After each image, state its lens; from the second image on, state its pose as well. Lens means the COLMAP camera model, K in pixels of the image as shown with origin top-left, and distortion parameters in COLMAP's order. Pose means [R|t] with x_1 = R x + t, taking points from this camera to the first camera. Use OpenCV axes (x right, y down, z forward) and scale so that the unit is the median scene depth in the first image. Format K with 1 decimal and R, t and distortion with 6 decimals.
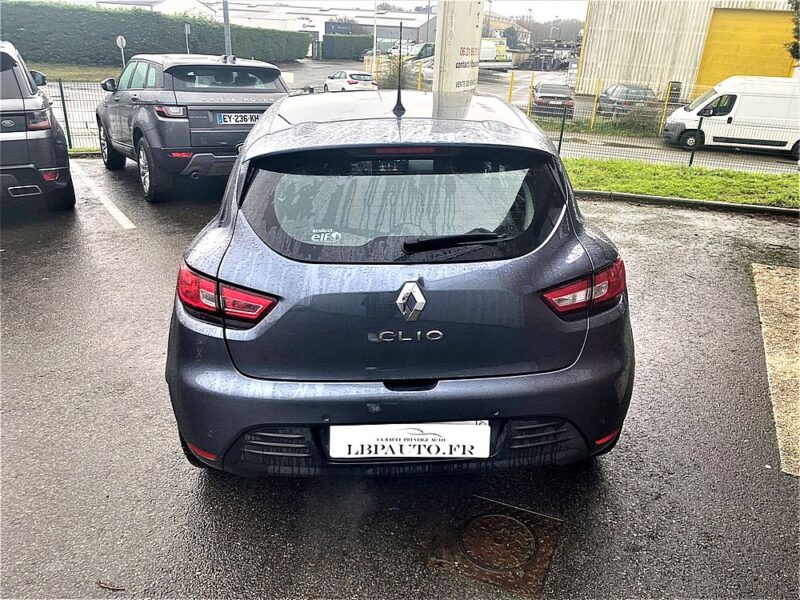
lens RADIAL K [[602.2, 0, 405.5], [0, 602.2, 294.9], [0, 0, 1]] dist [0.030430, -0.028667]
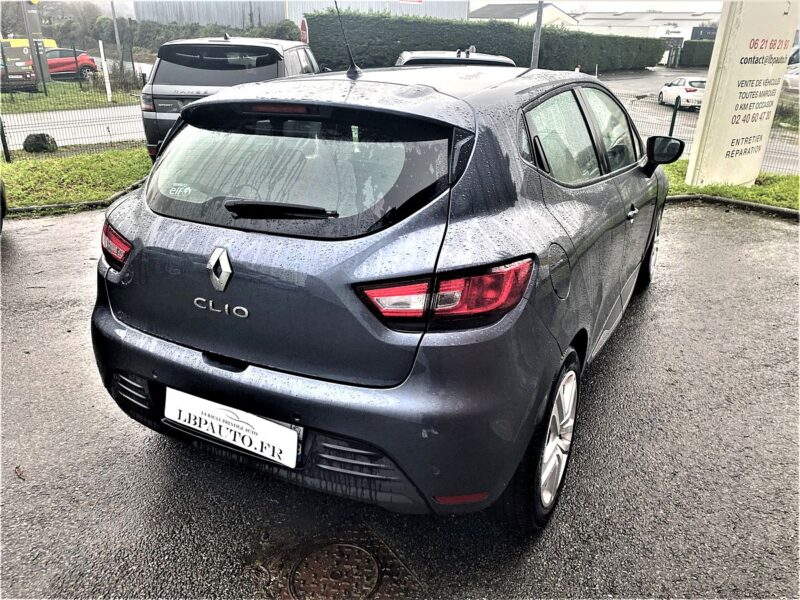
lens RADIAL K [[602.2, 0, 401.1], [0, 602.2, 303.8], [0, 0, 1]] dist [0.030430, -0.028667]
pose [[0.862048, 0.186847, -0.471128, 0.632293], [-0.186450, 0.981290, 0.048017, -0.030381], [0.471285, 0.046449, 0.880757, 0.306255]]
